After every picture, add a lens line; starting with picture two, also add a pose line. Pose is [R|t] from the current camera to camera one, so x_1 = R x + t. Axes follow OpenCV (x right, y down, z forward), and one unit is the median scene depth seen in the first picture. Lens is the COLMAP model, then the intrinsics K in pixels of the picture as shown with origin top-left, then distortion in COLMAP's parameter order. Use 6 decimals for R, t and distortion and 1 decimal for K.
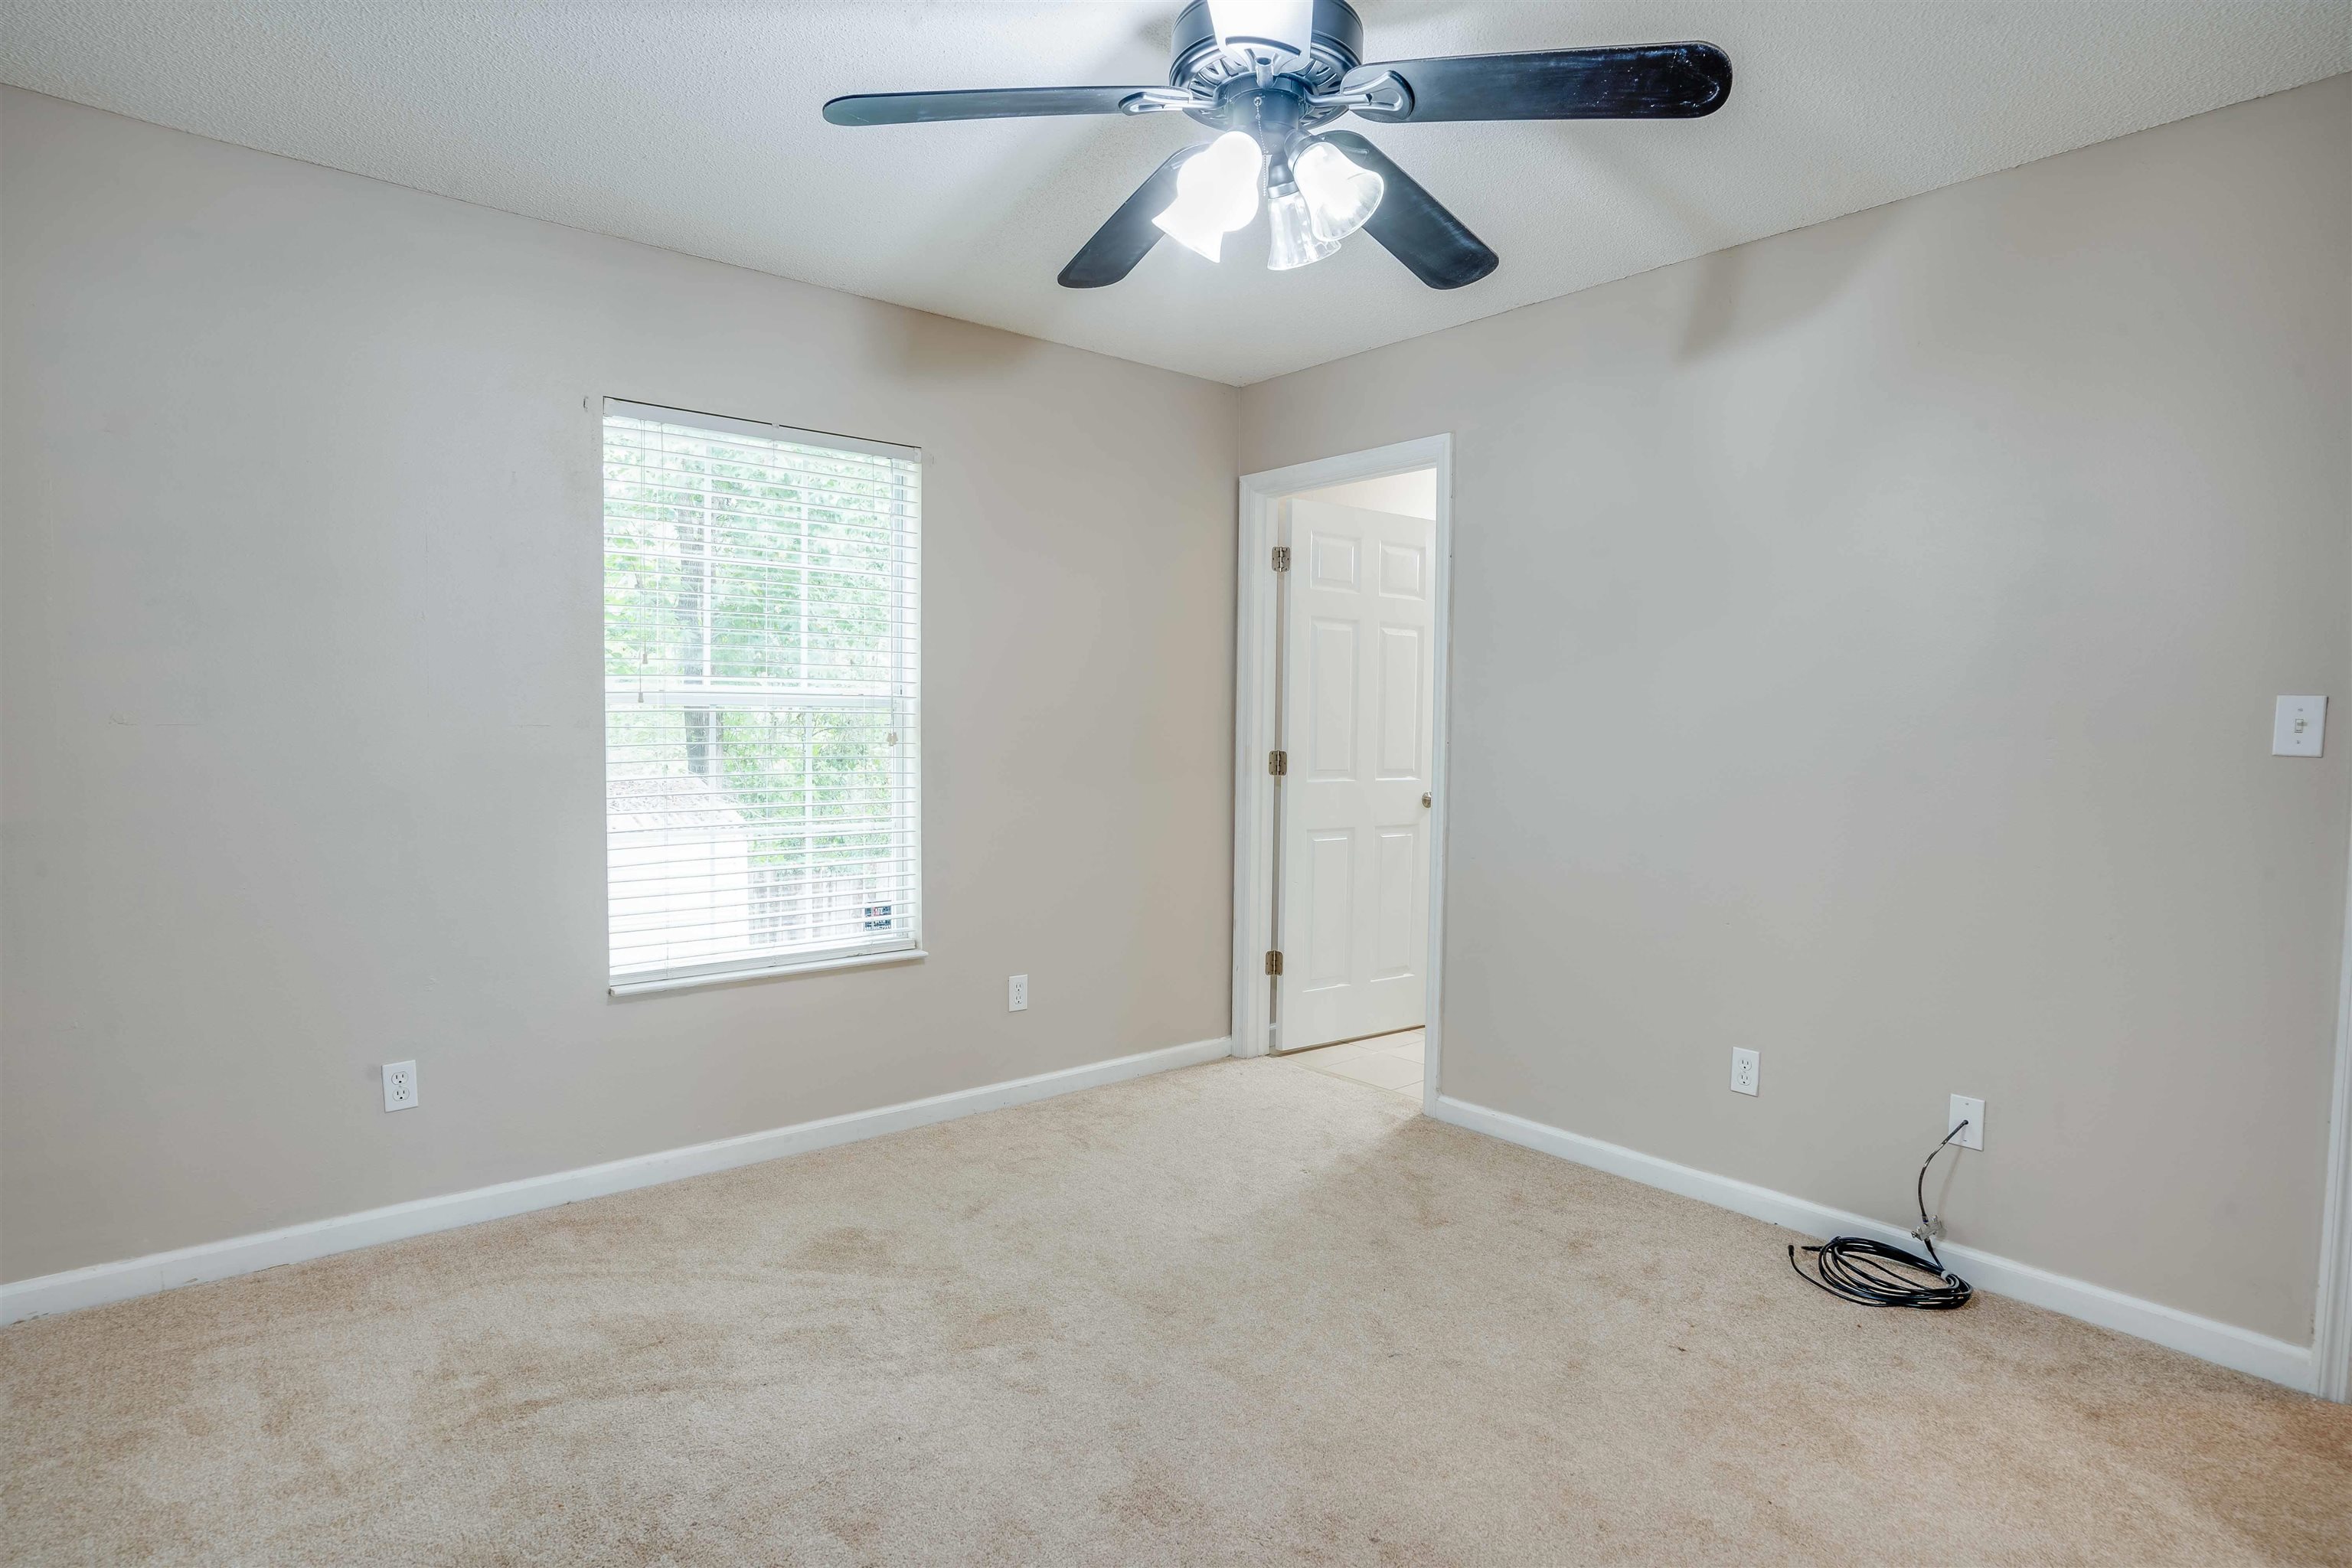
lens RADIAL K [[1241.9, 0, 1181.3], [0, 1241.9, 830.4], [0, 0, 1]] dist [-0.002992, -0.000778]
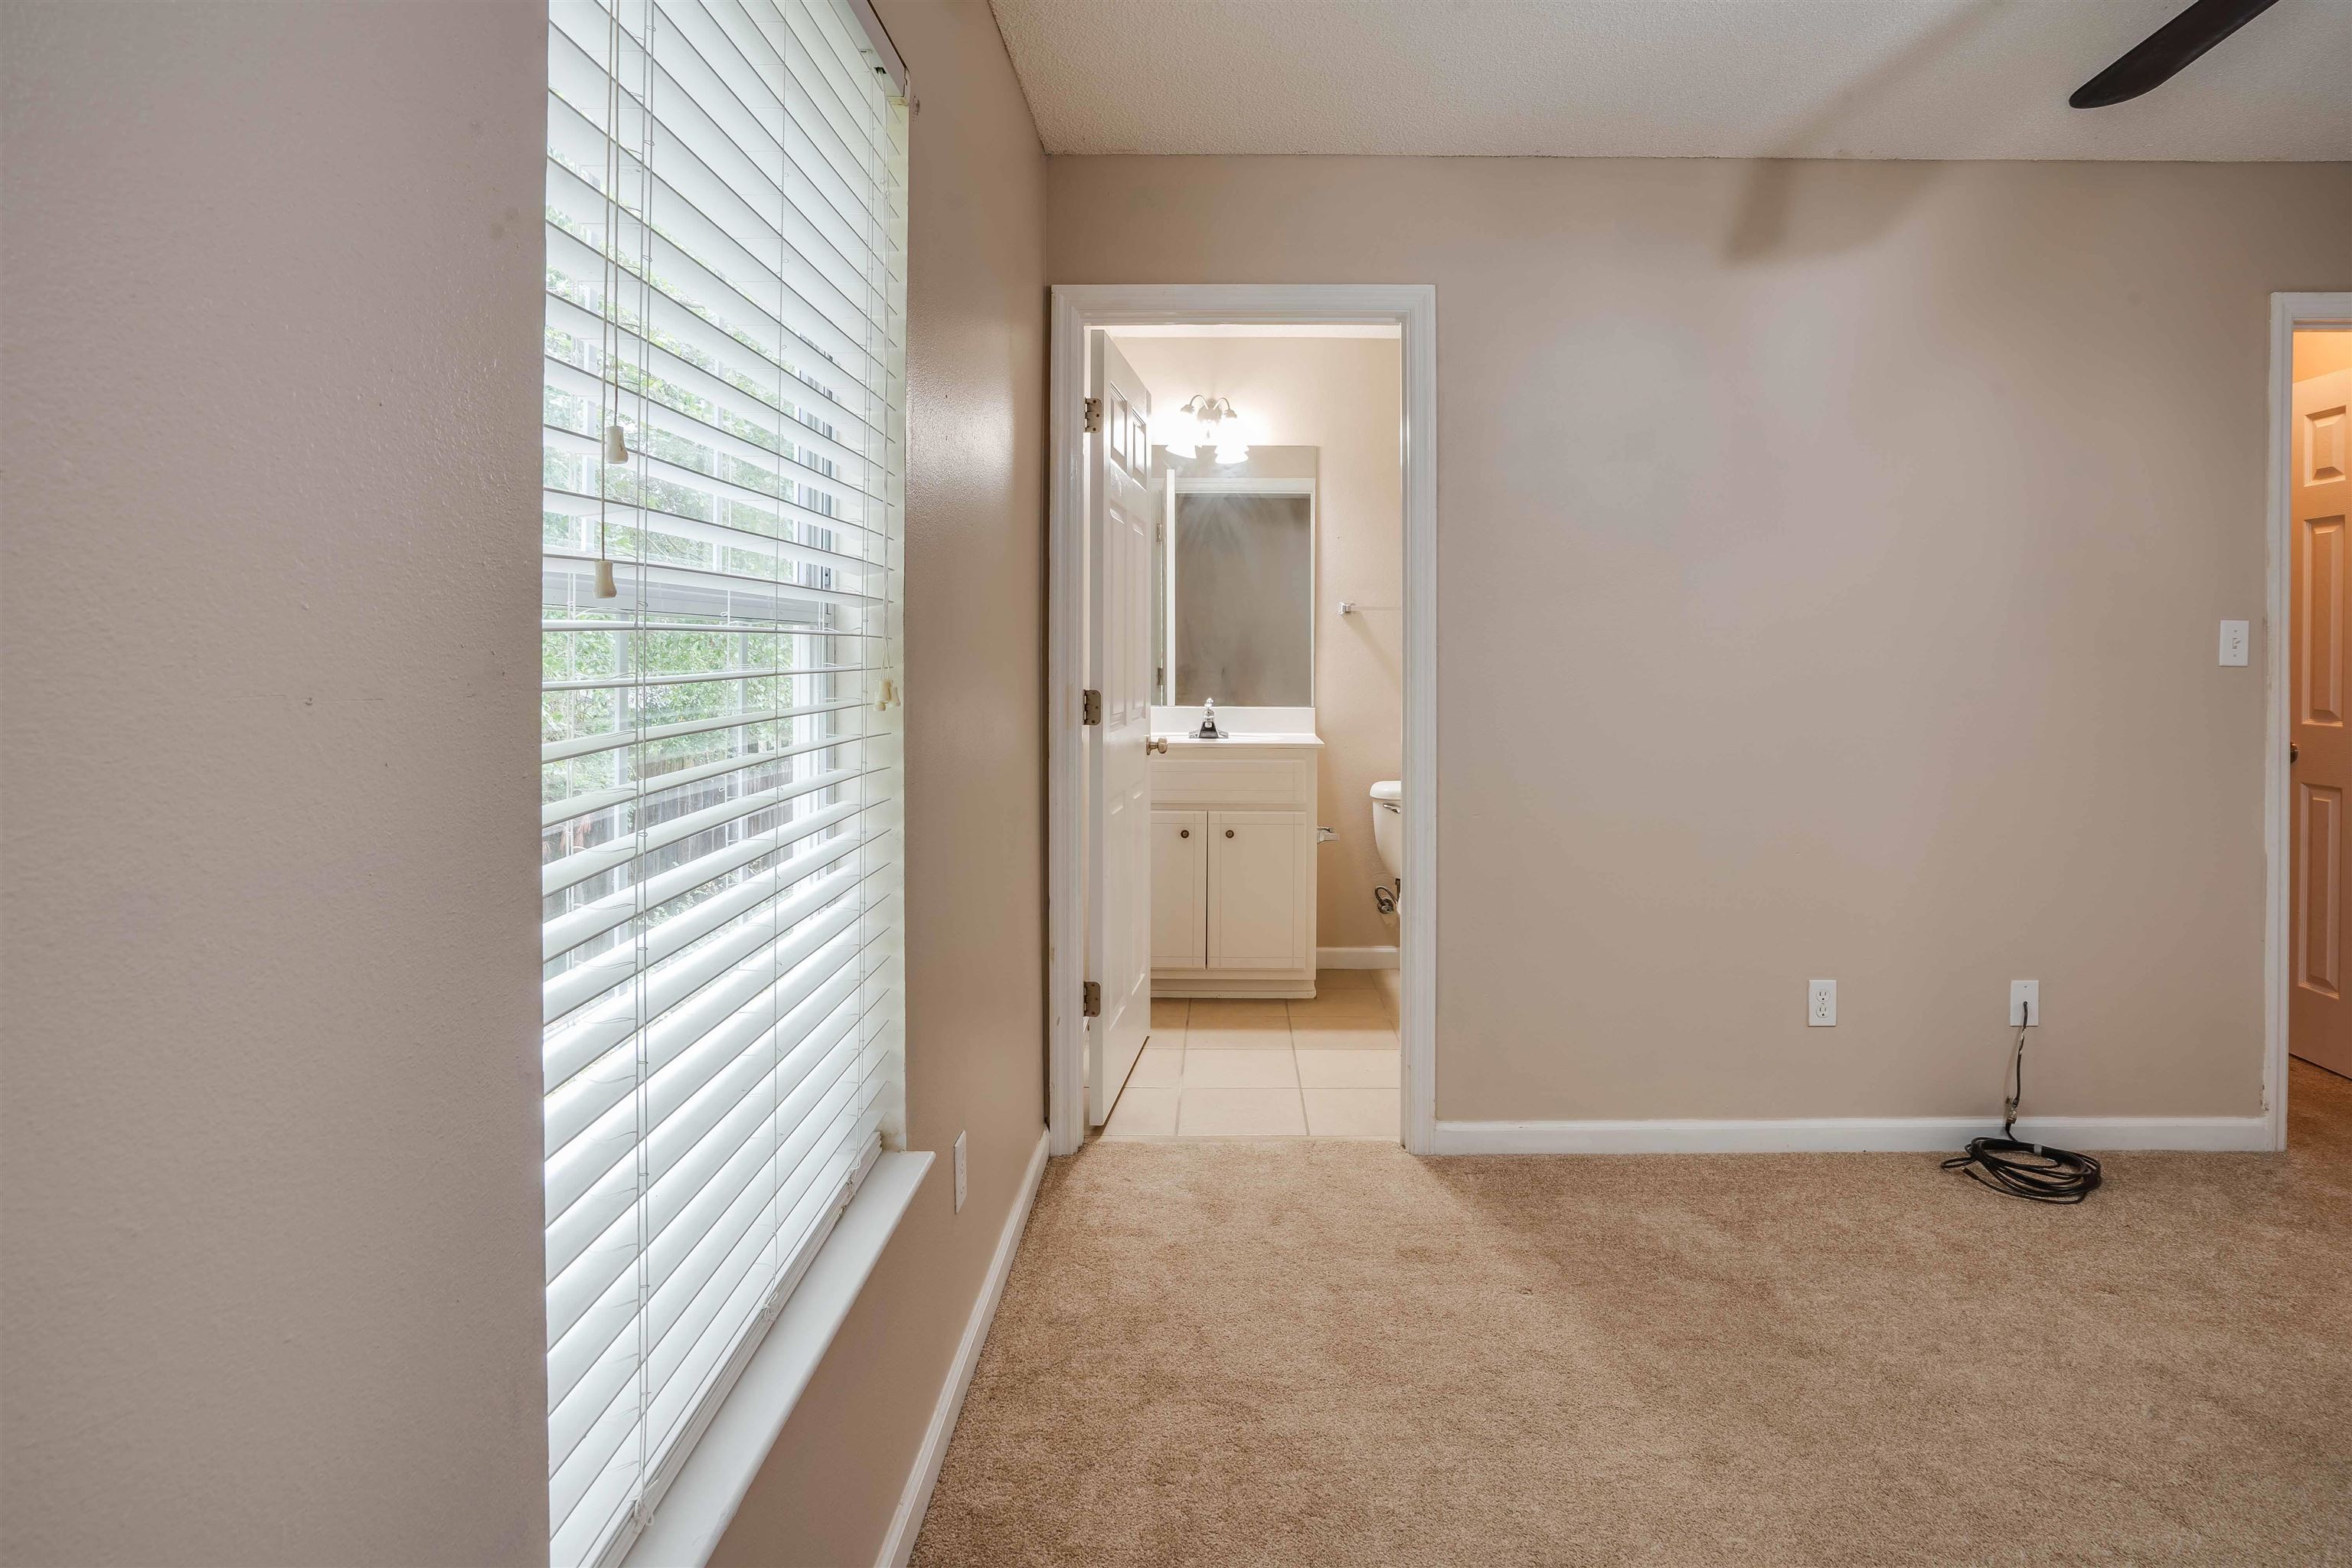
lens RADIAL K [[1222.8, 0, 1180.1], [0, 1222.8, 693.6], [0, 0, 1]] dist [-0.023989, 0.018177]
pose [[0.641765, -0.038313, 0.765944, -0.636279], [0.075983, 0.997014, -0.013793, -0.078109], [-0.763128, 0.067050, 0.642759, 0.820155]]
